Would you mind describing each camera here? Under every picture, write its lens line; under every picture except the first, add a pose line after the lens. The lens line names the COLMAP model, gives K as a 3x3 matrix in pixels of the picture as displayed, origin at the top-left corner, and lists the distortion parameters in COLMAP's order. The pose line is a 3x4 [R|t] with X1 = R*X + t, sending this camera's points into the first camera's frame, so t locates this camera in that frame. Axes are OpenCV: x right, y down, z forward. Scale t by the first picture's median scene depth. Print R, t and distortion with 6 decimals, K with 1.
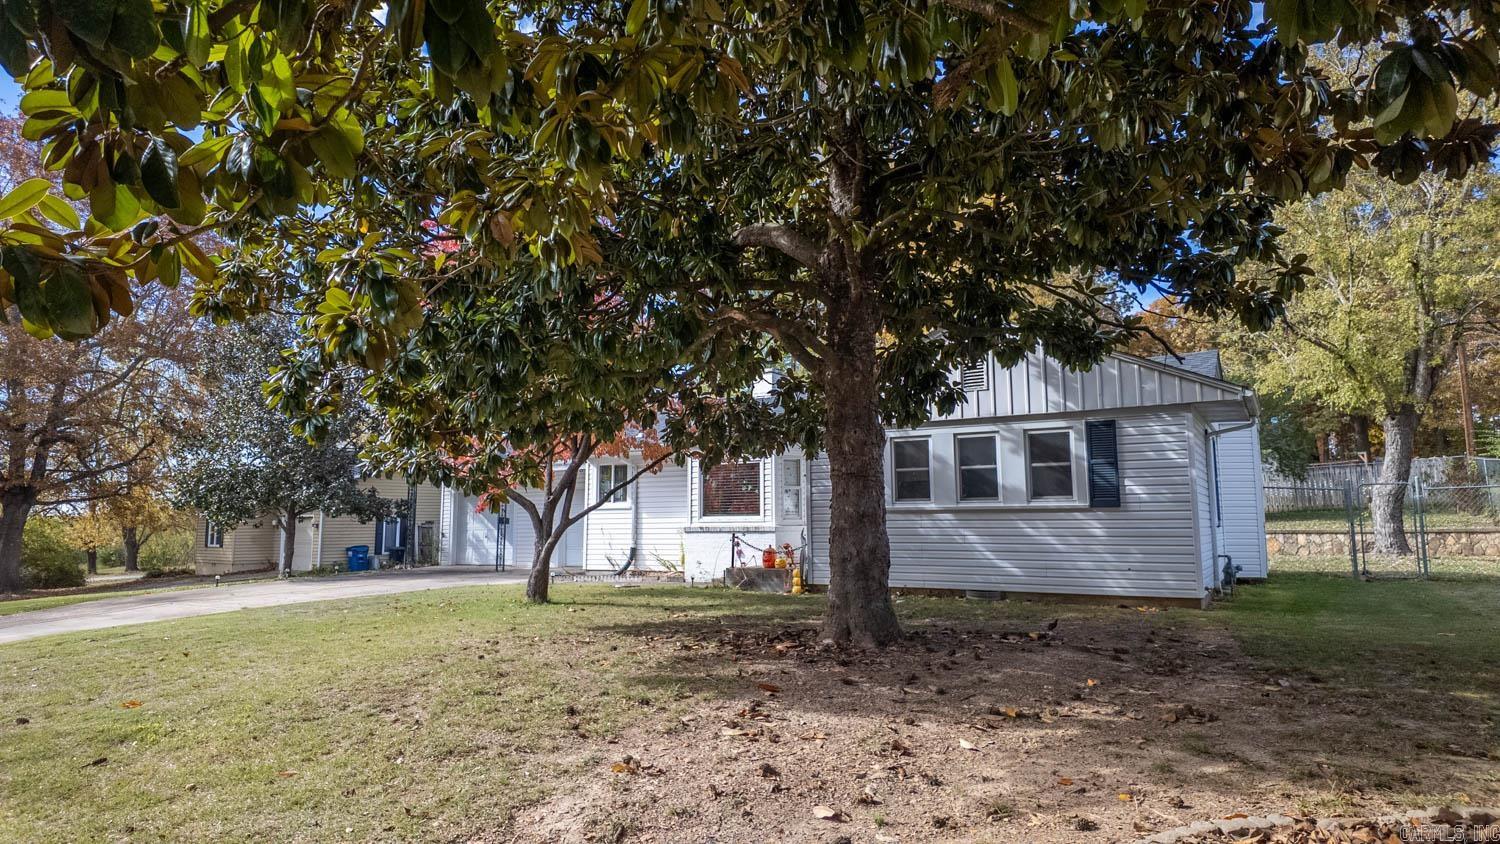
lens RADIAL K [[771.3, 0, 750.0], [0, 771.3, 422.0], [0, 0, 1]] dist [0.047174, -0.044086]
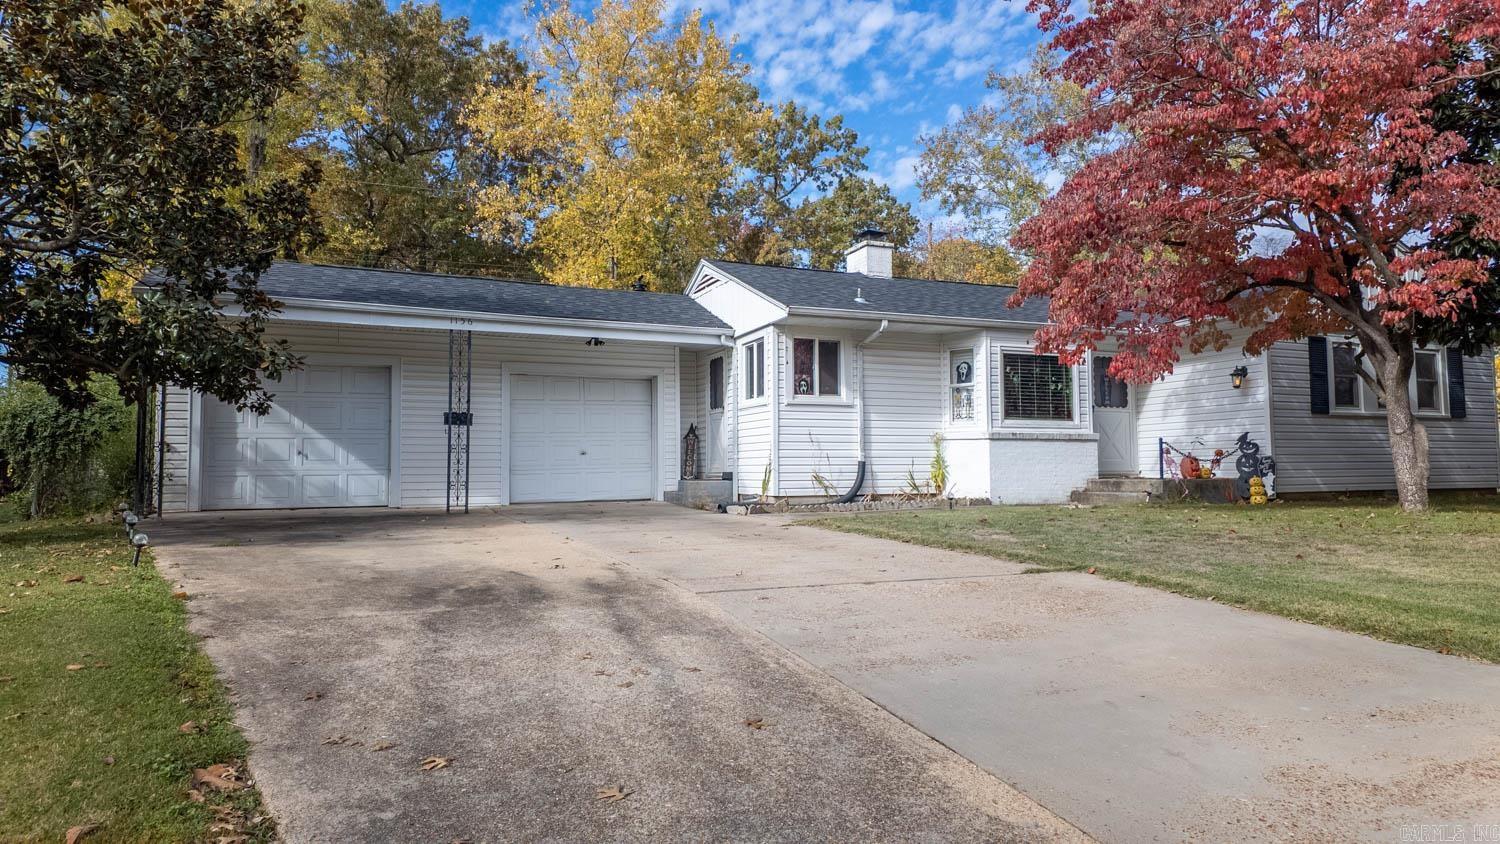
lens RADIAL K [[771.3, 0, 750.0], [0, 771.3, 422.0], [0, 0, 1]] dist [0.047174, -0.044086]
pose [[0.671165, 0.040621, 0.740194, -0.743093], [-0.098654, 0.994510, 0.034877, 0.114381], [-0.734714, -0.096432, 0.671488, 0.621295]]
